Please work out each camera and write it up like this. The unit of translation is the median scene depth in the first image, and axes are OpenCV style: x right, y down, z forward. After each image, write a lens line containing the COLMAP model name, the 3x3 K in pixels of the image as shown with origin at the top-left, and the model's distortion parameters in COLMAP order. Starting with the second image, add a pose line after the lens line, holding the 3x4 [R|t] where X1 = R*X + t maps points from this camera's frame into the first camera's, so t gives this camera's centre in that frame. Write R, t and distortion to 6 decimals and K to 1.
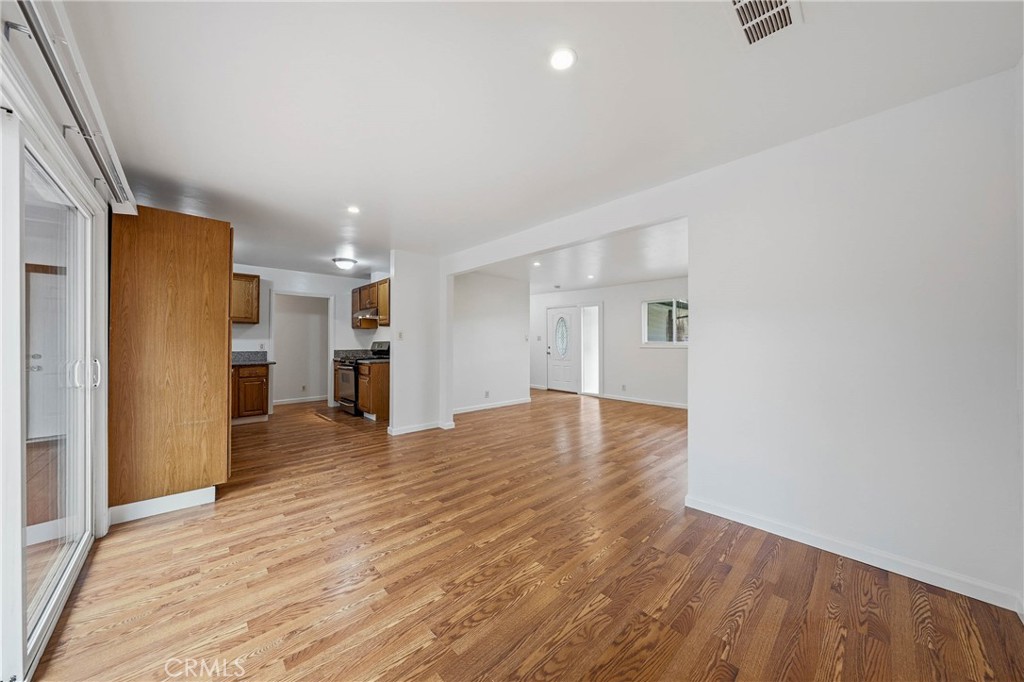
lens RADIAL K [[347.0, 0, 509.4], [0, 347.0, 341.5], [0, 0, 1]] dist [-0.002558, -0.000015]
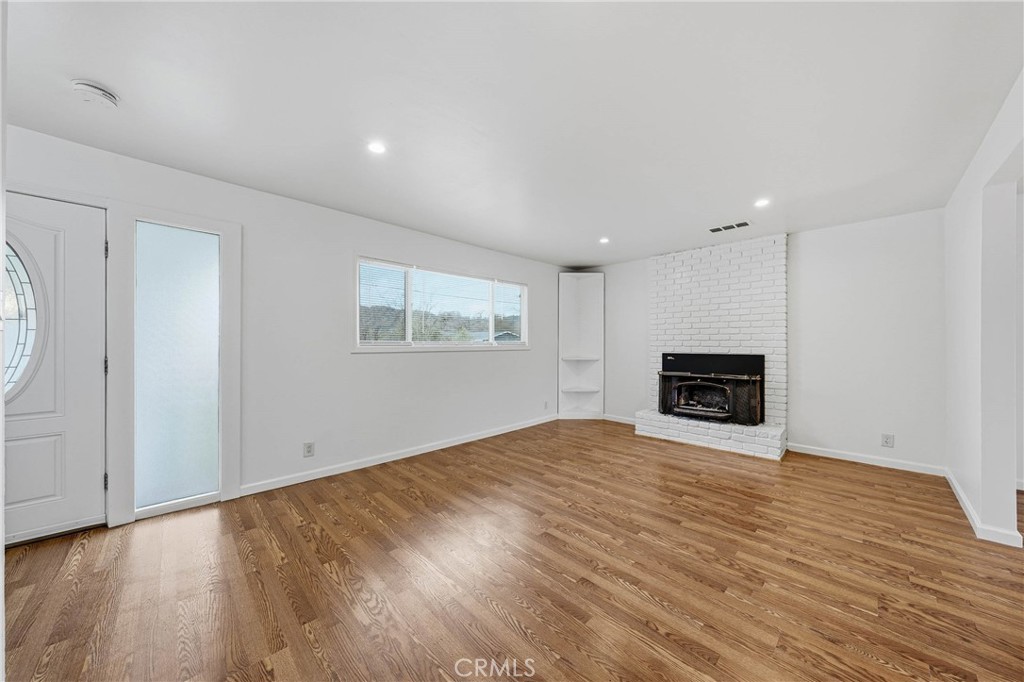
lens RADIAL K [[347.0, 0, 509.4], [0, 347.0, 341.5], [0, 0, 1]] dist [-0.002558, -0.000015]
pose [[-0.007964, 0.003221, 0.999963, -0.198363], [-0.005058, 0.999982, -0.003262, 0.005419], [-0.999955, -0.005084, -0.007948, 1.617870]]
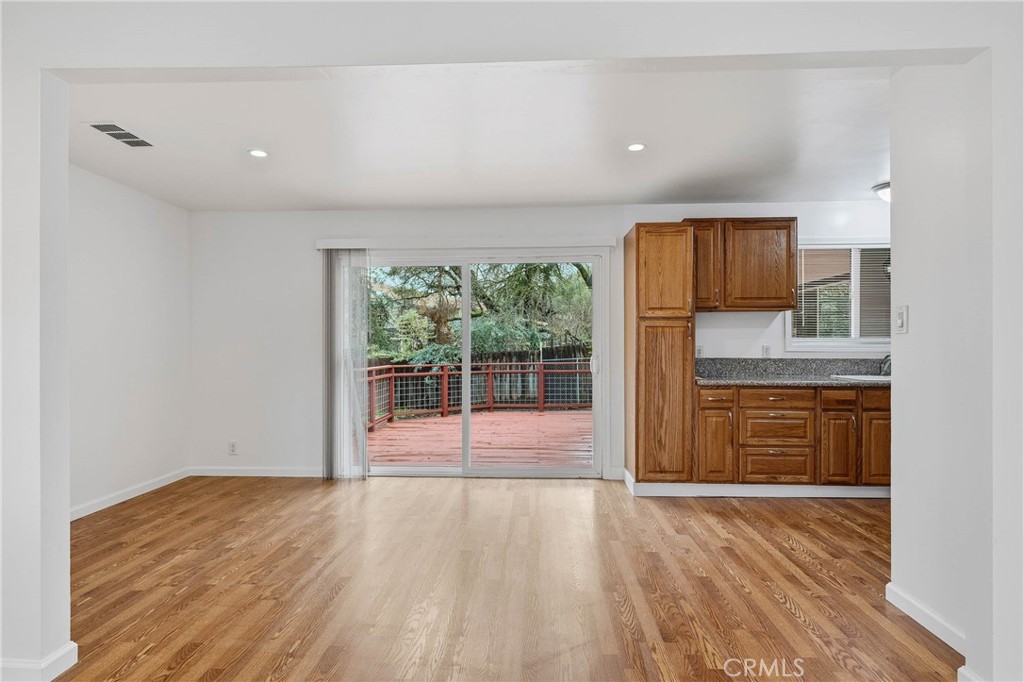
lens RADIAL K [[575.3, 0, 510.3], [0, 575.3, 344.6], [0, 0, 1]] dist [0.002732, 0.000615]
pose [[-0.719227, 0.000469, -0.694775, 0.471166], [0.004514, 0.999982, -0.003997, 0.009054], [0.694761, -0.006011, -0.719216, 1.519627]]
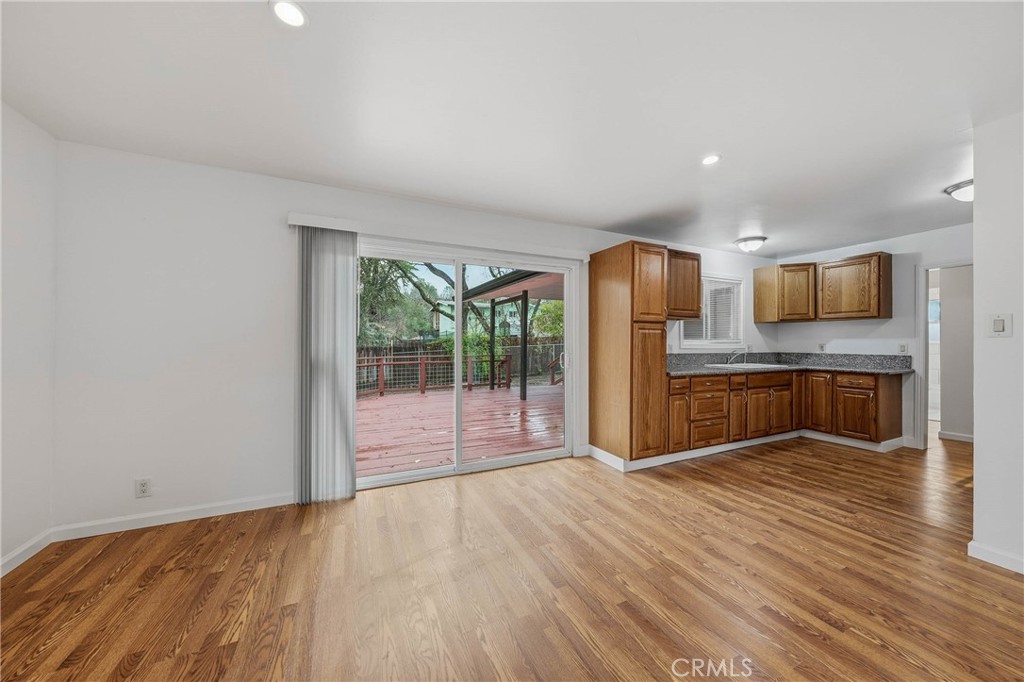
lens RADIAL K [[347.0, 0, 509.4], [0, 347.0, 341.5], [0, 0, 1]] dist [-0.002558, -0.000015]
pose [[-0.314397, -0.003051, -0.949287, 0.340712], [0.001299, 0.999993, -0.003644, 0.001984], [0.949291, -0.002379, -0.314391, 0.766594]]
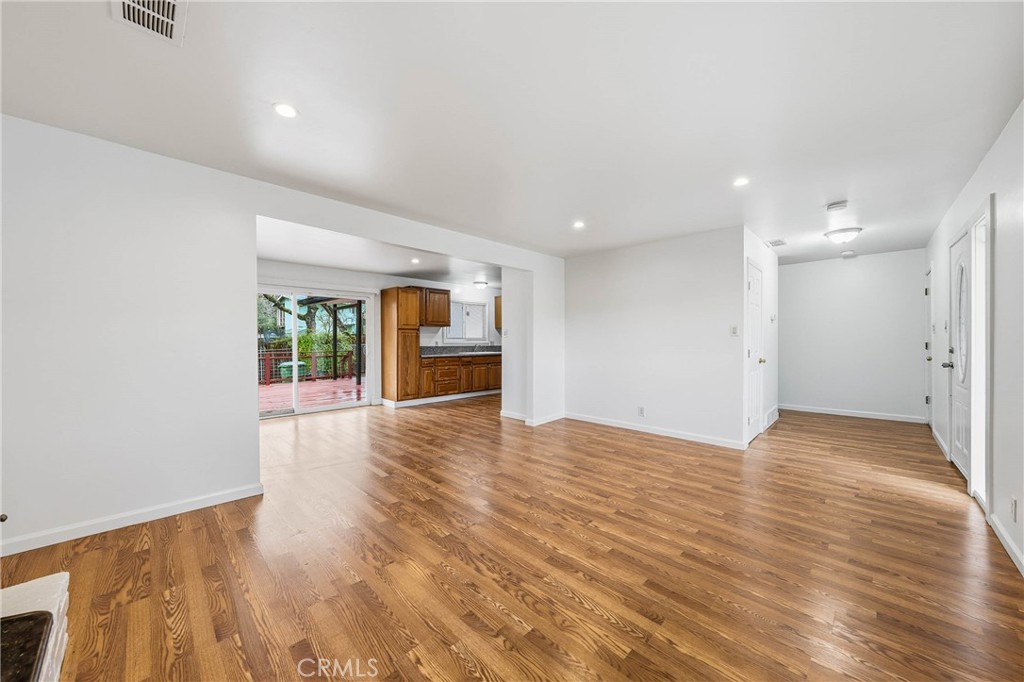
lens RADIAL K [[367.6, 0, 512.0], [0, 367.6, 341.0], [0, 0, 1]] dist [-0.000887, -0.000002]
pose [[0.033489, 0.000478, -0.999439, 1.256872], [0.005129, 0.999987, 0.000650, 0.009555], [0.999426, -0.005148, 0.033486, 1.306395]]
